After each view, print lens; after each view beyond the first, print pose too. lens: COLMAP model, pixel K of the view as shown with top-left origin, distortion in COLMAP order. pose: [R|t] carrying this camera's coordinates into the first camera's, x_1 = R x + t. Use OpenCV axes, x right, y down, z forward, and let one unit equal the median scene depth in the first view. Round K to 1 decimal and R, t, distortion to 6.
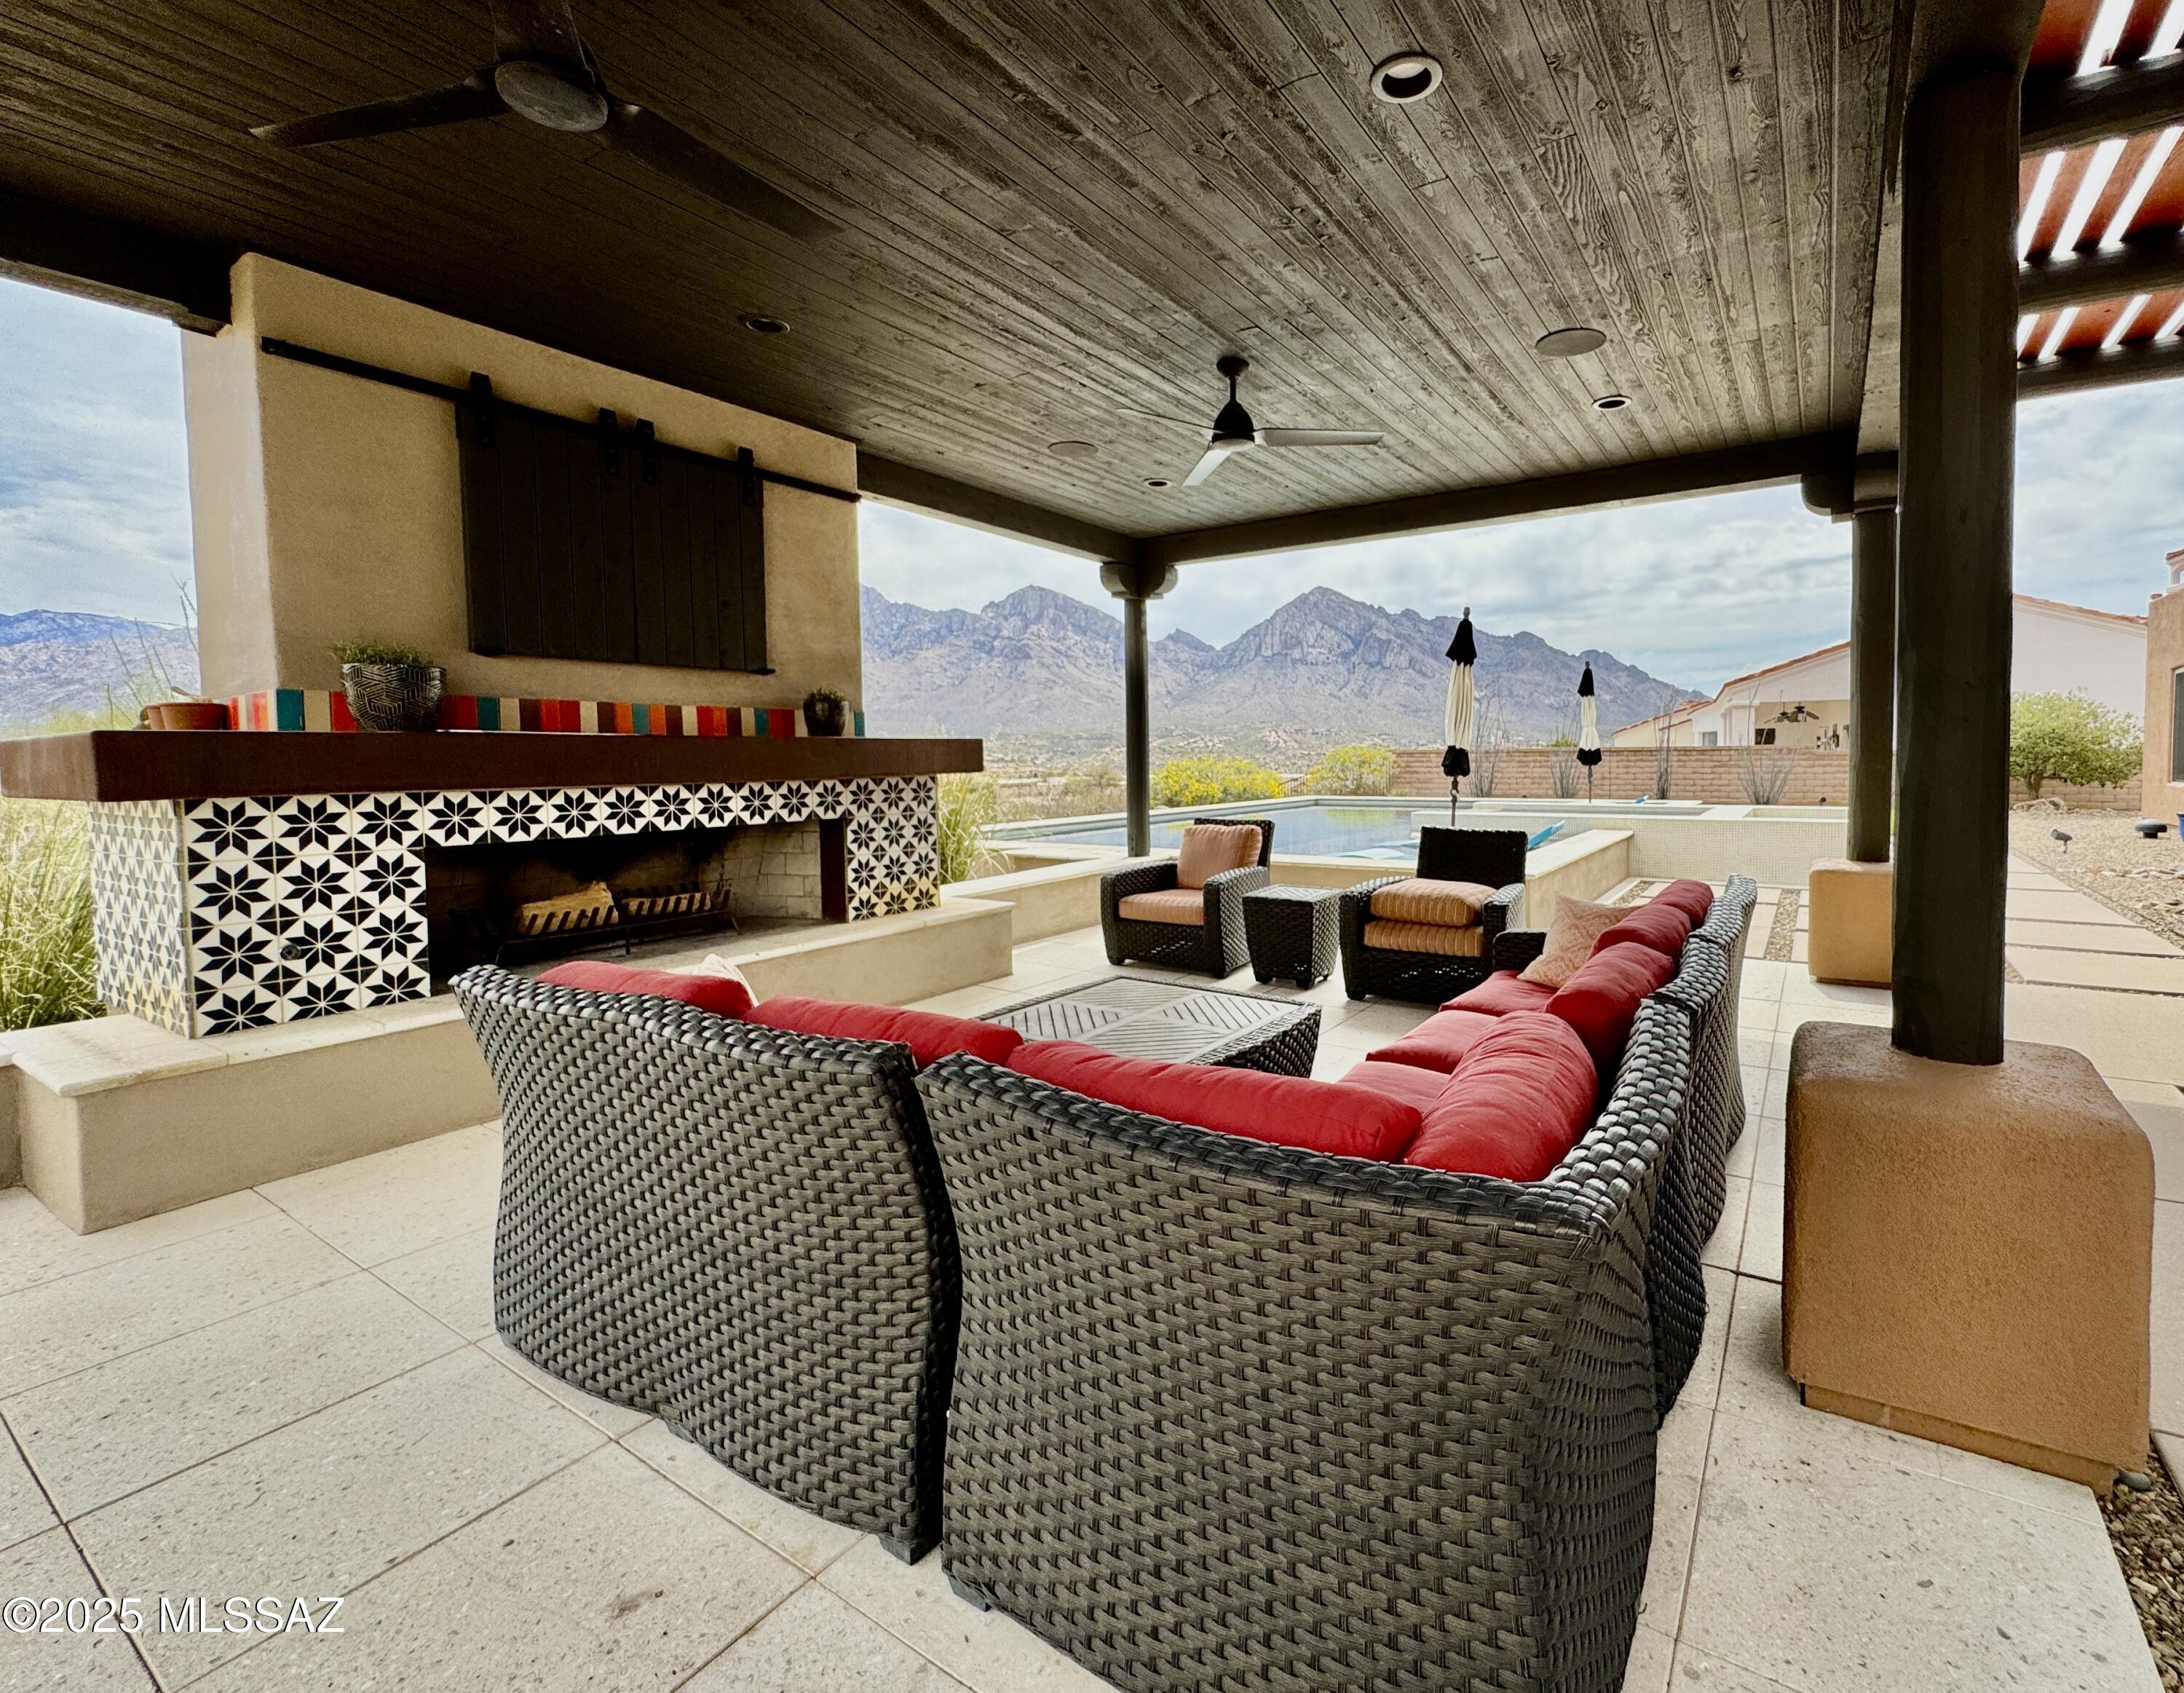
lens RADIAL K [[995.5, 0, 1228.2], [0, 995.5, 804.8], [0, 0, 1]] dist [0.001533, 0.000542]
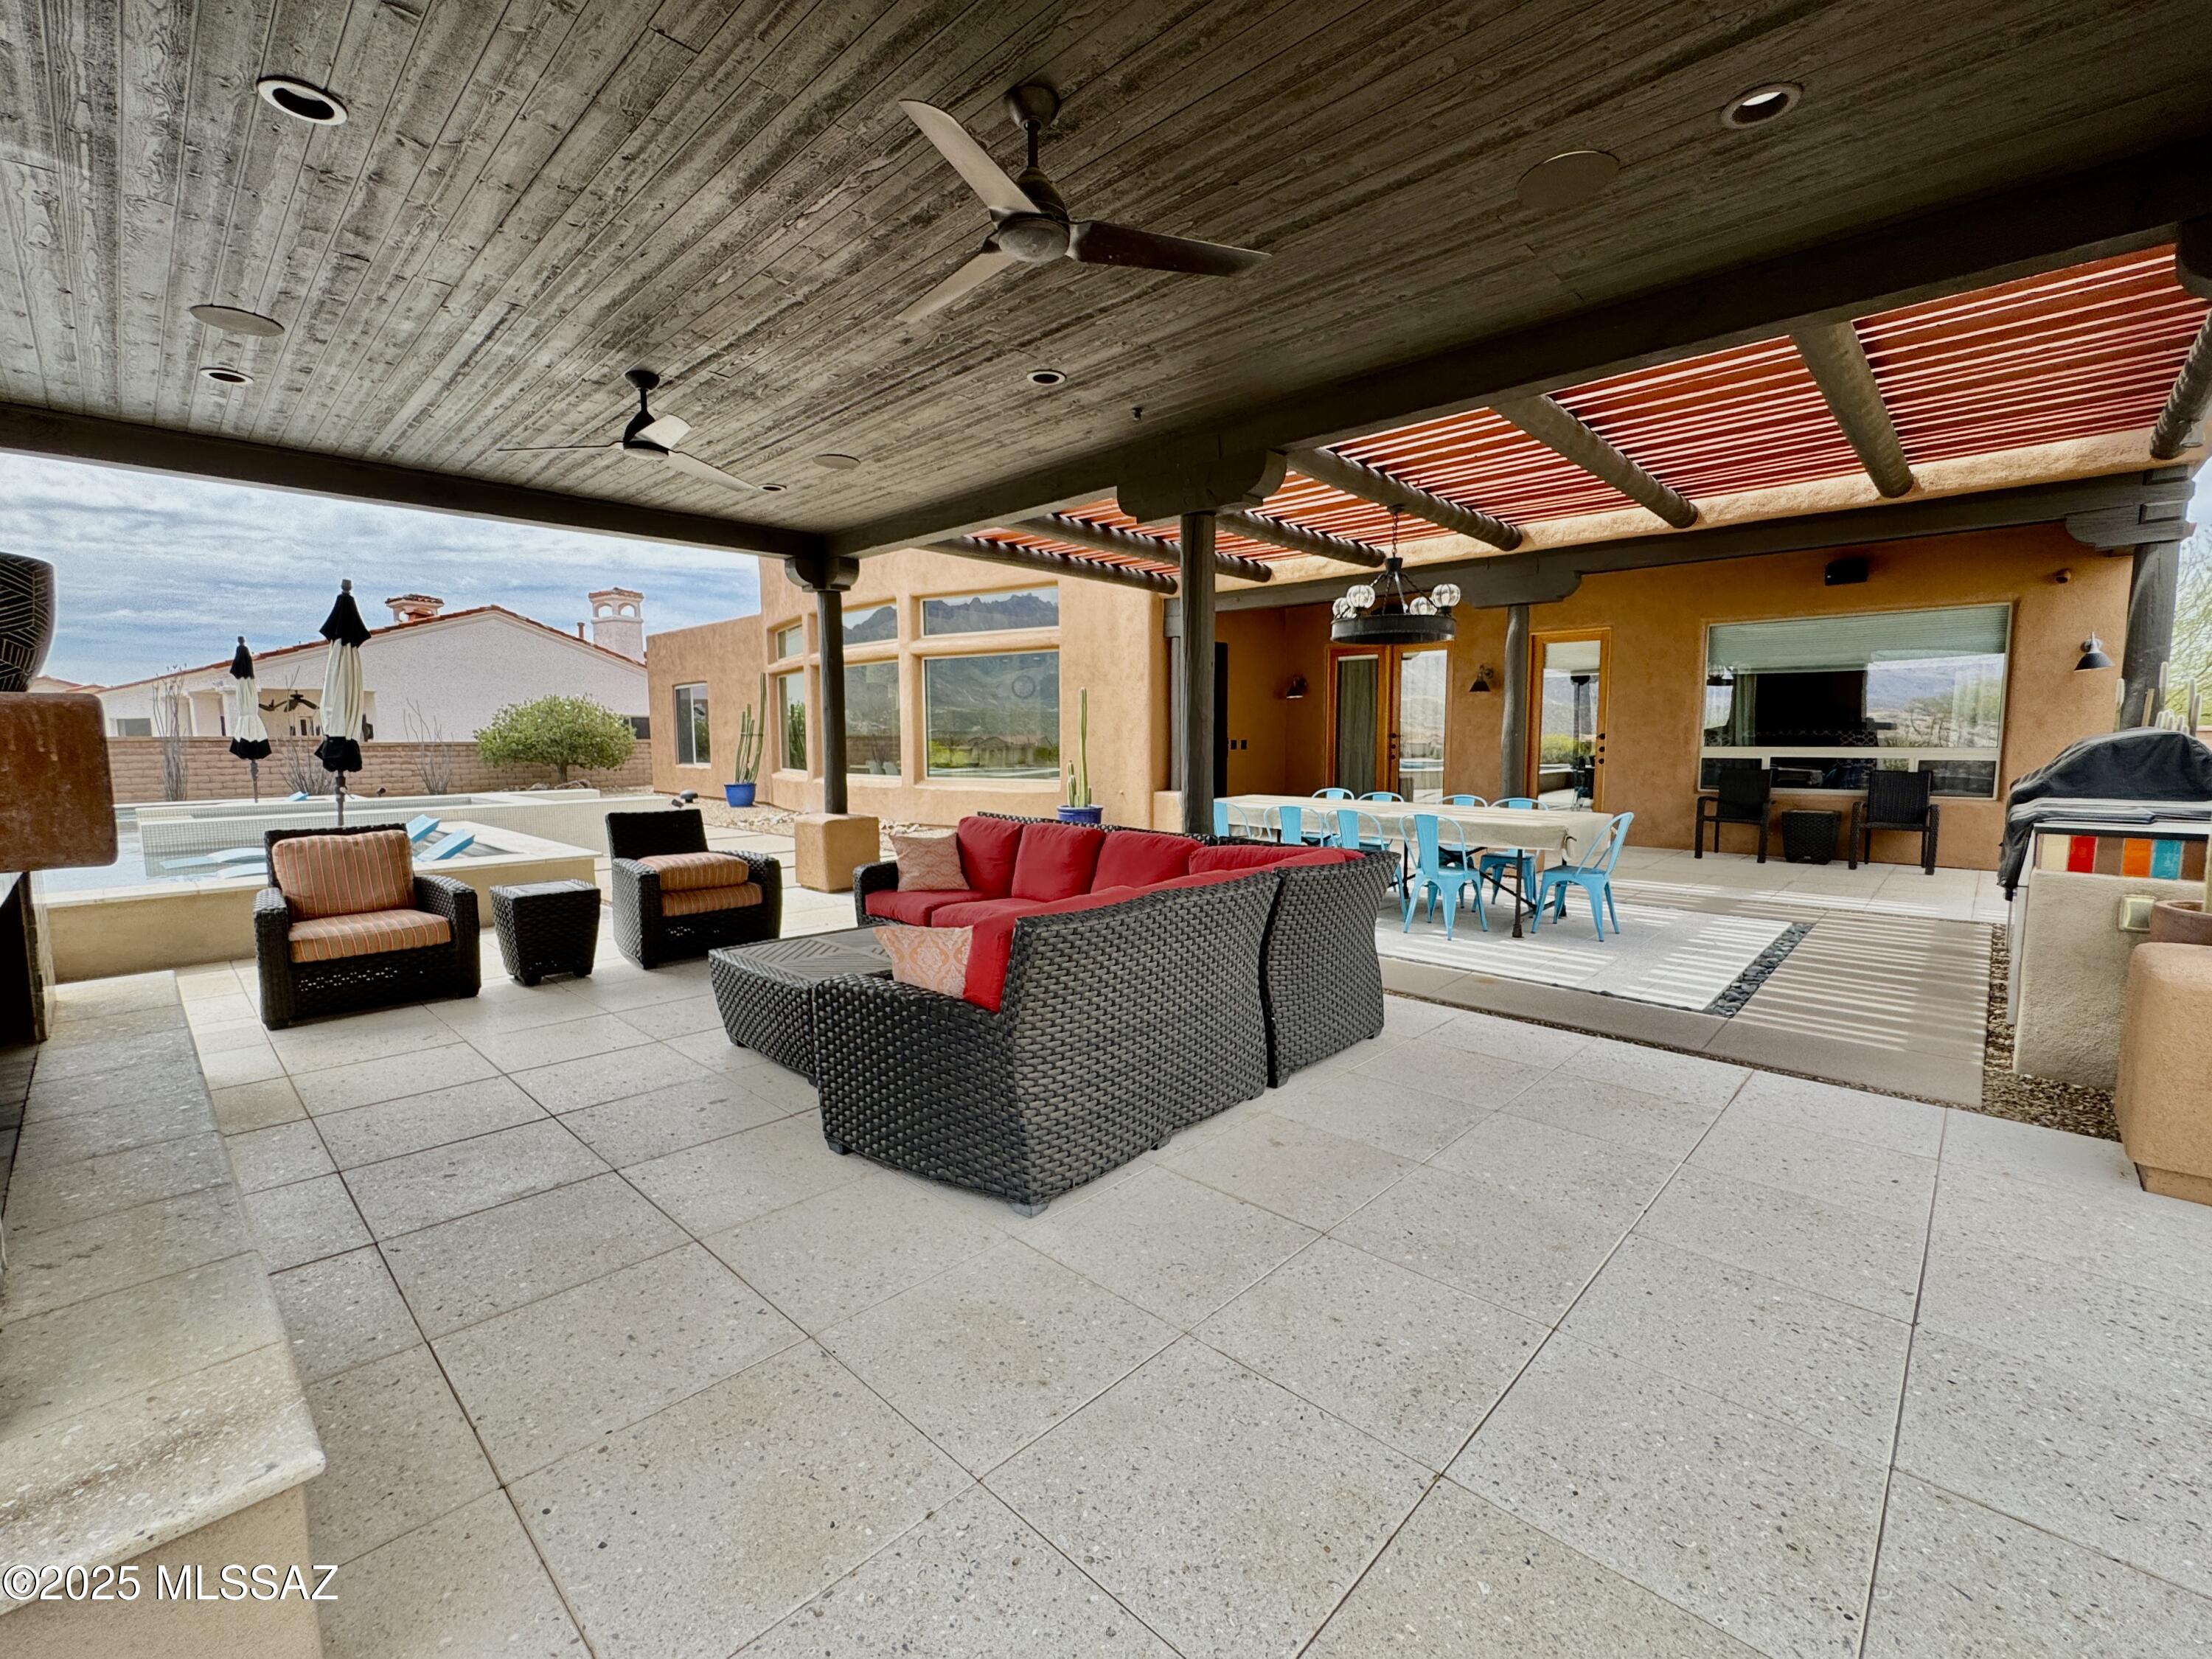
lens RADIAL K [[941.5, 0, 1110.8], [0, 941.5, 826.2], [0, 0, 1]] dist [-0.000067, -0.000001]
pose [[0.215611, -0.079692, 0.973222, -0.797489], [0.047218, 0.996349, 0.071125, -0.012965], [-0.975337, 0.030618, 0.218587, 0.278398]]
